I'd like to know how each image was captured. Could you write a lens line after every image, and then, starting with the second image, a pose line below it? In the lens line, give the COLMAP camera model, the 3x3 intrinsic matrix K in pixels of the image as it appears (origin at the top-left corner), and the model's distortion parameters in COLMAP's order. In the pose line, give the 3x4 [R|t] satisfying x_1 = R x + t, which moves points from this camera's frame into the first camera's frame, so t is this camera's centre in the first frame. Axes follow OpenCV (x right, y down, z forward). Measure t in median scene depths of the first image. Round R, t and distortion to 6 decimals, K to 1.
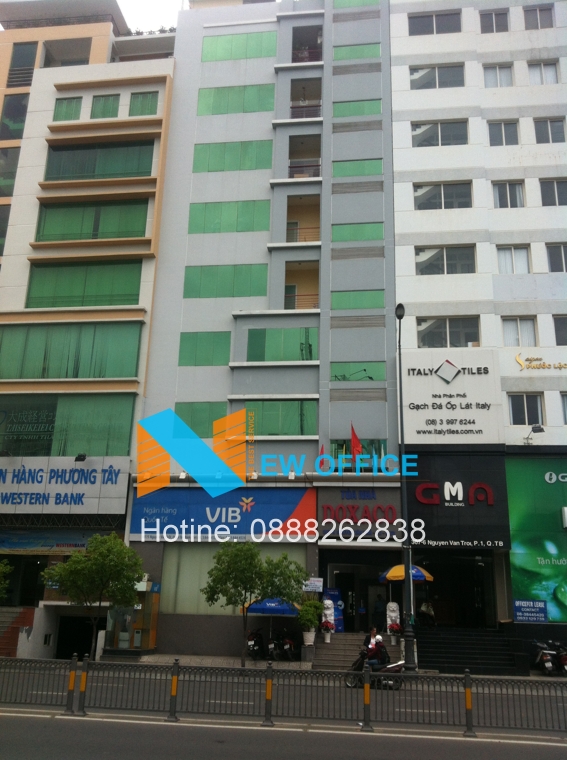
lens RADIAL K [[711.2, 0, 283.5], [0, 711.2, 380.0], [0, 0, 1]] dist [0.051140, -0.156900]
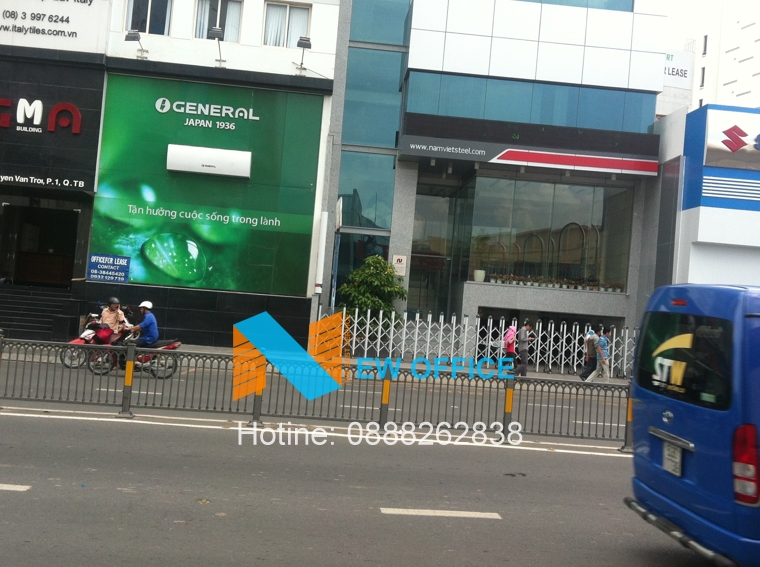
lens RADIAL K [[944.5, 0, 380.5], [0, 944.5, 271.0], [0, 0, 1]] dist [0.123440, -0.401684]
pose [[0.974169, 0.053139, 0.219481, 0.345617], [-0.114628, 0.953756, 0.277866, -0.003818], [-0.194566, -0.295847, 0.935211, -0.046661]]
